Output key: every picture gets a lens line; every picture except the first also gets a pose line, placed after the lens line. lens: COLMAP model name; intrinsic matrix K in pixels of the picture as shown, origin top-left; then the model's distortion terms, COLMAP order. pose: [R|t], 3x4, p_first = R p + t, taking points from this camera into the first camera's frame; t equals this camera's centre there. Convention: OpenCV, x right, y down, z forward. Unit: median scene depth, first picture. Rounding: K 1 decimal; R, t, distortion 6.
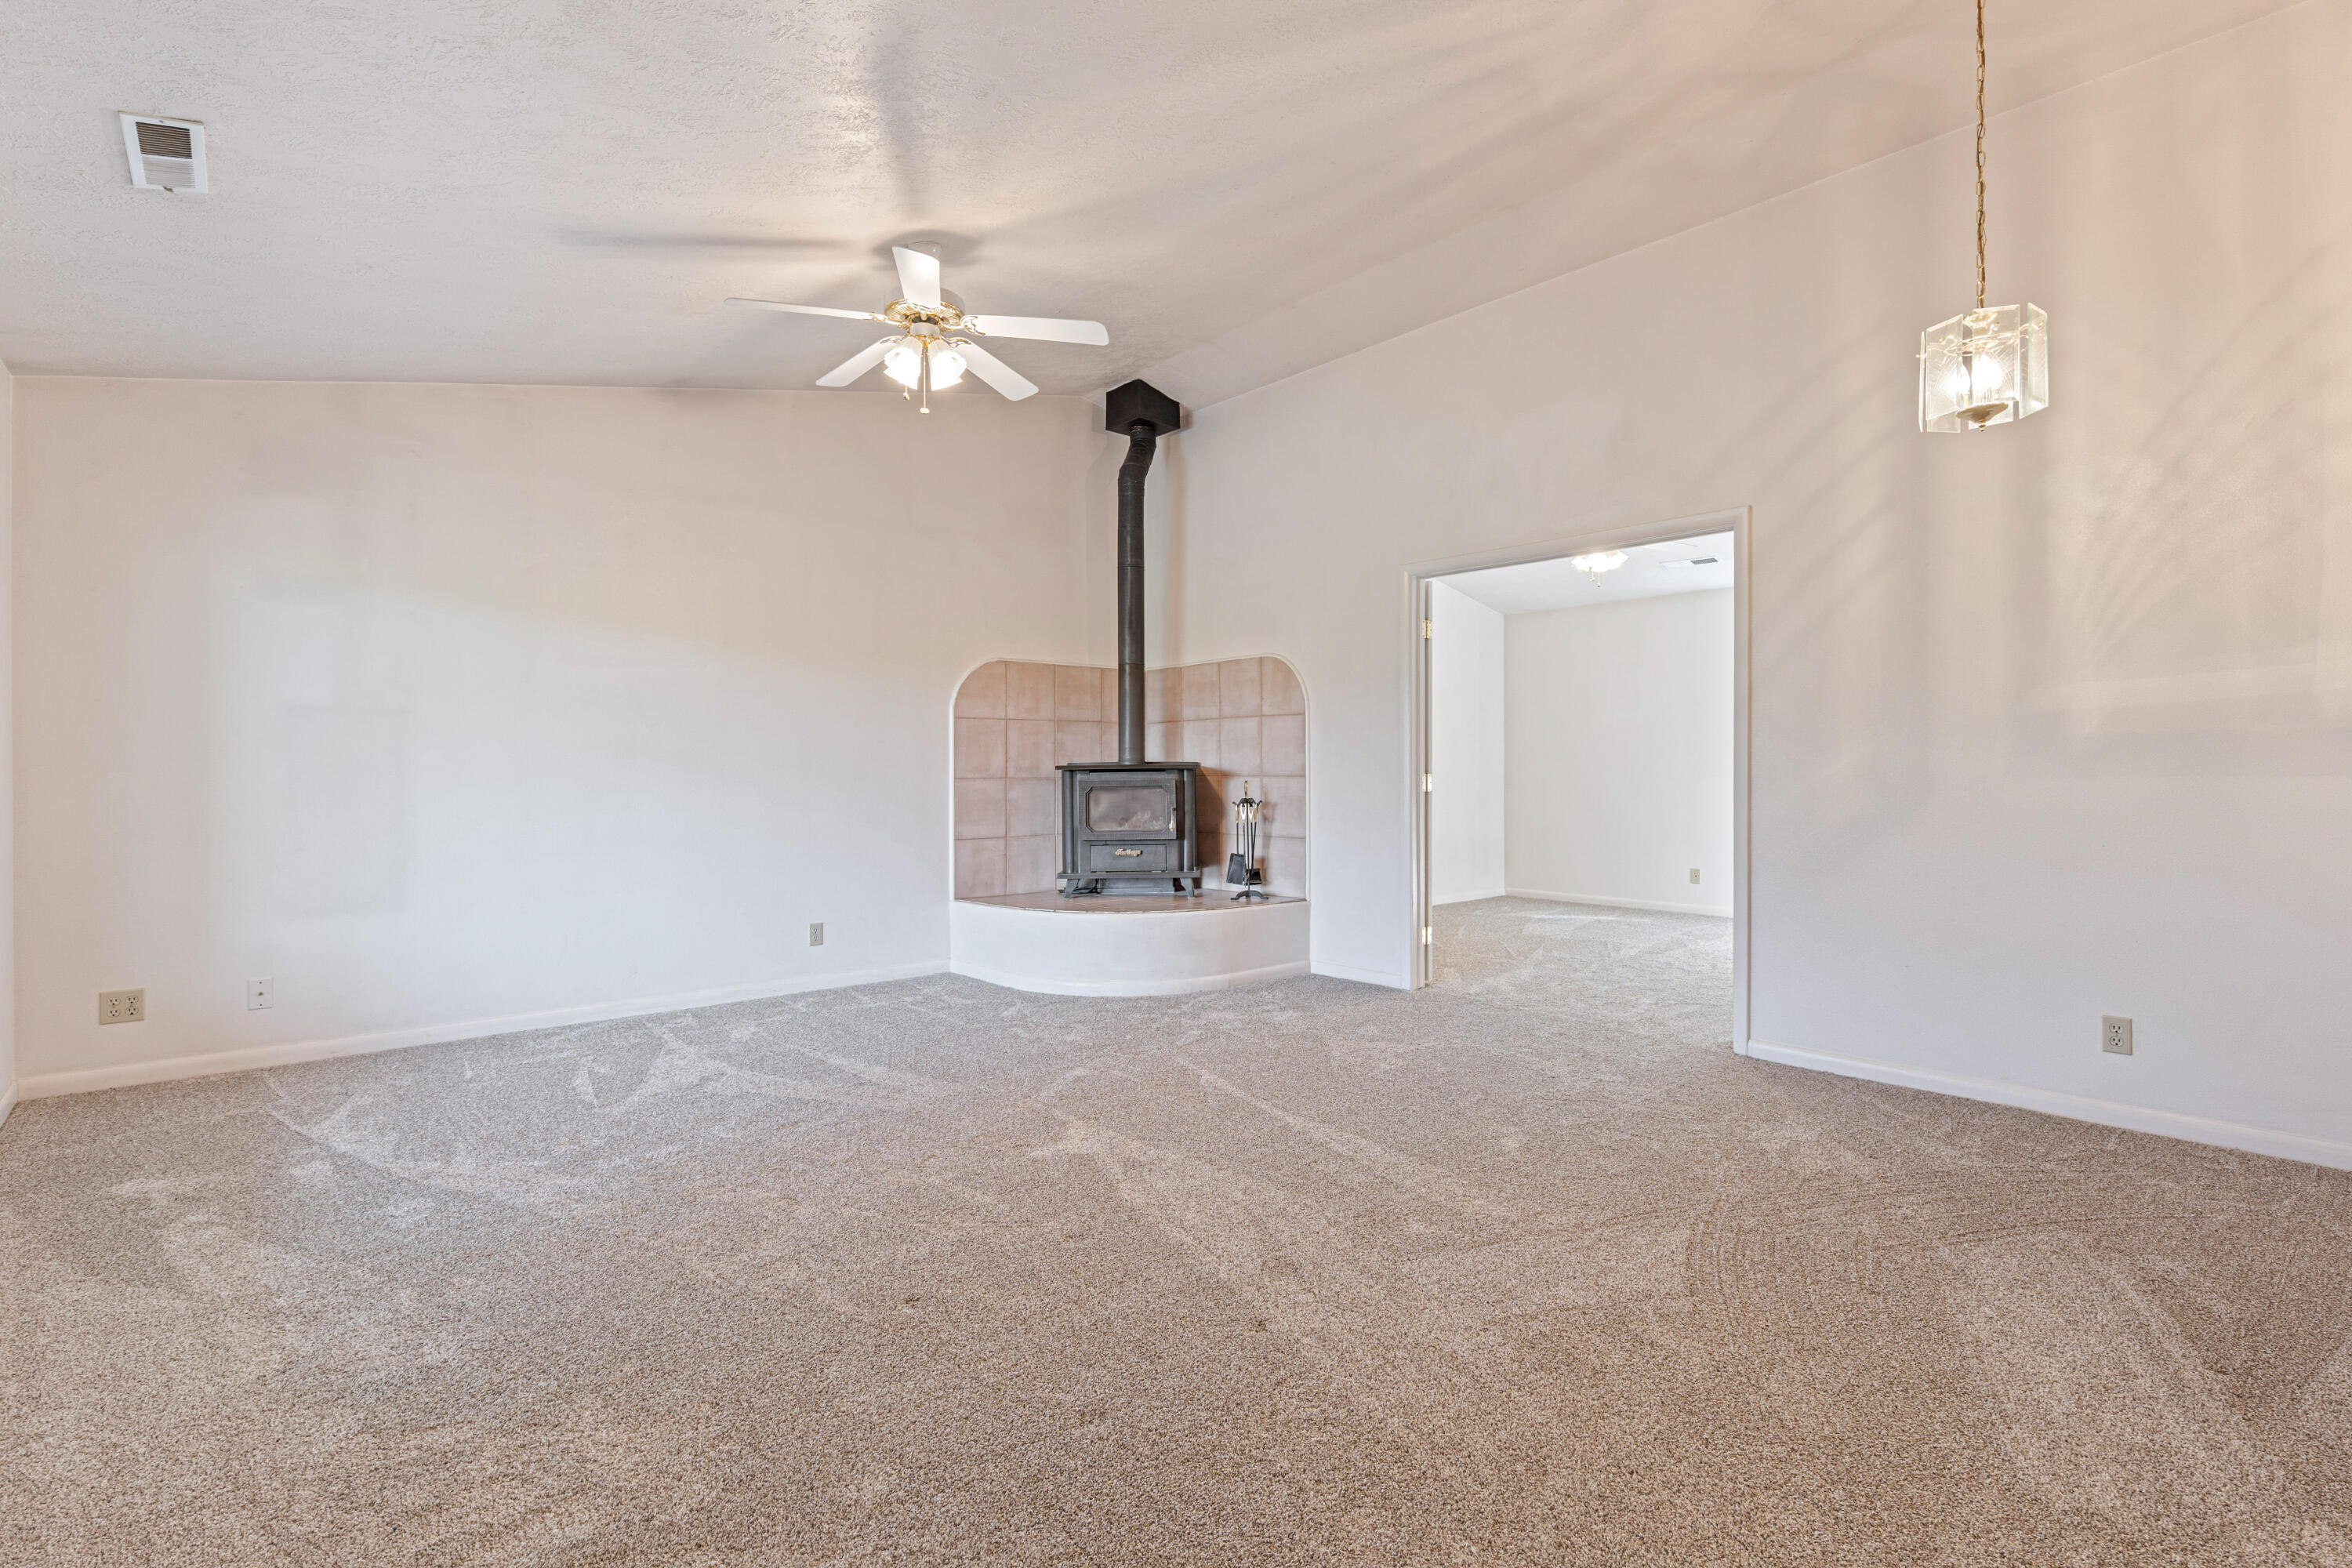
lens RADIAL K [[1073.4, 0, 1175.2], [0, 1073.4, 770.4], [0, 0, 1]] dist [0.002390, 0.000212]
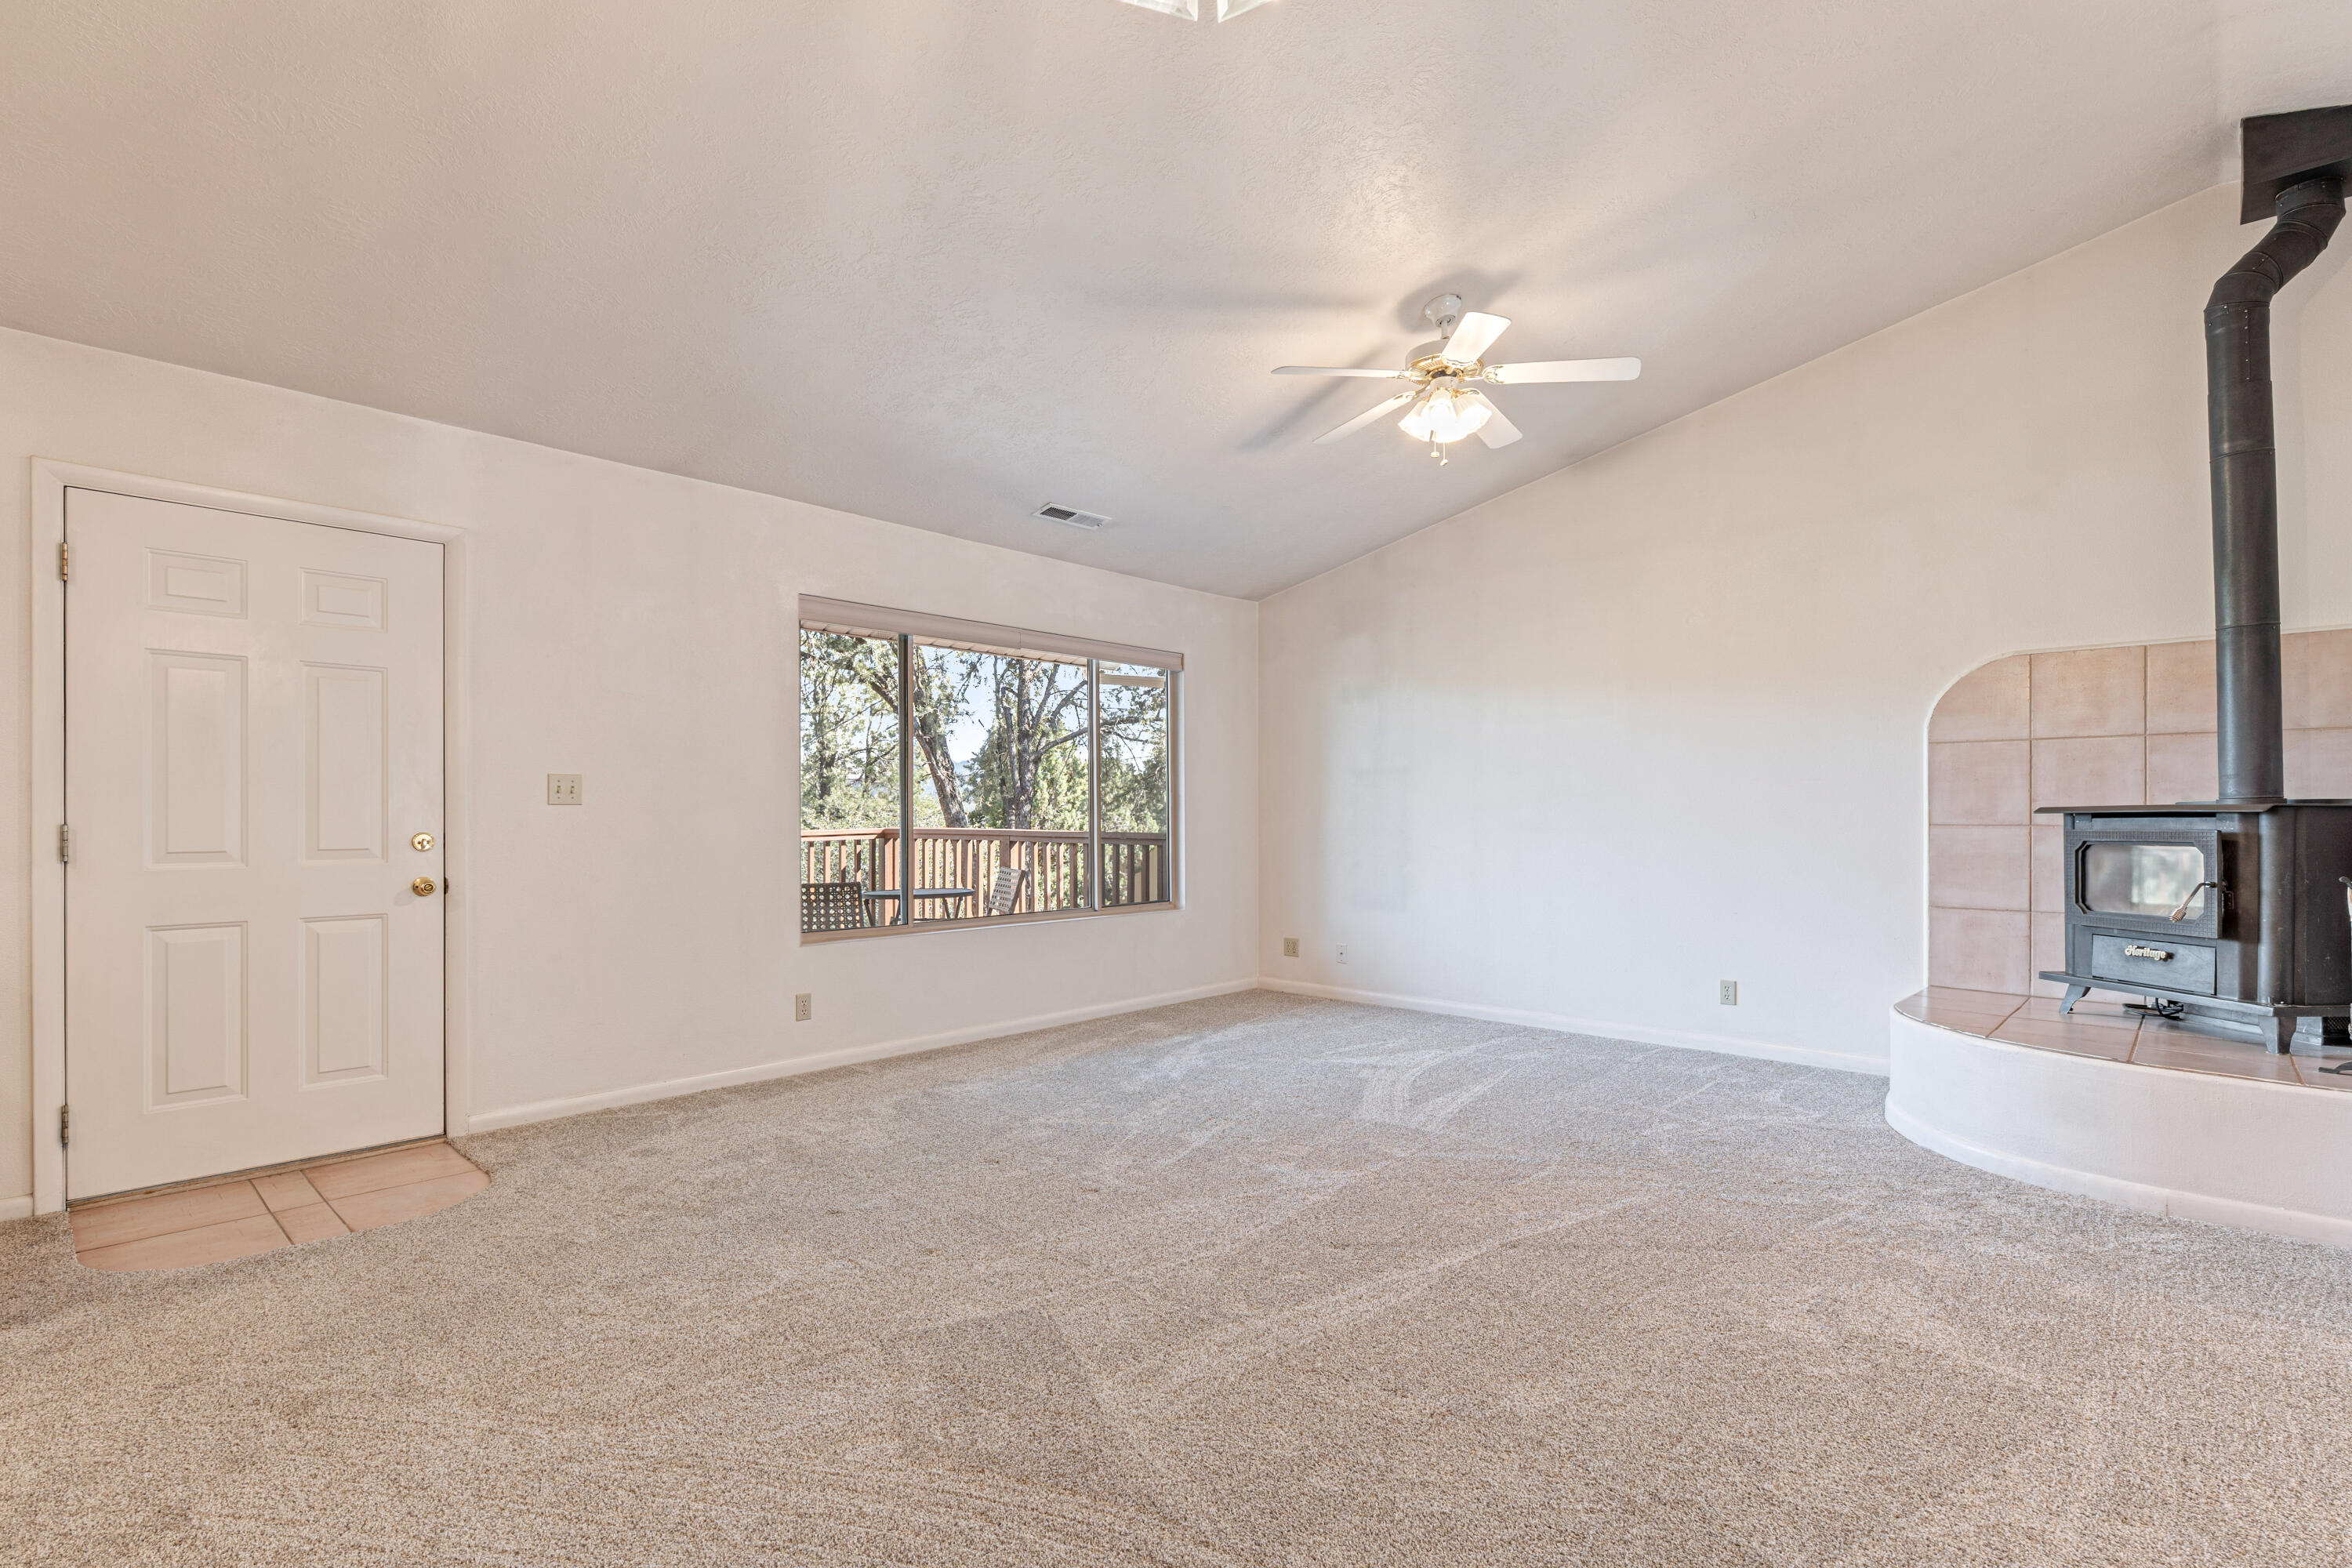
lens RADIAL K [[1073.4, 0, 1181.5], [0, 1073.4, 803.5], [0, 0, 1]] dist [0.002390, 0.000212]
pose [[0.114687, -0.007238, -0.993375, 0.480645], [0.001272, 0.999974, -0.007139, -0.002279], [0.993401, -0.000445, 0.114694, 0.397216]]
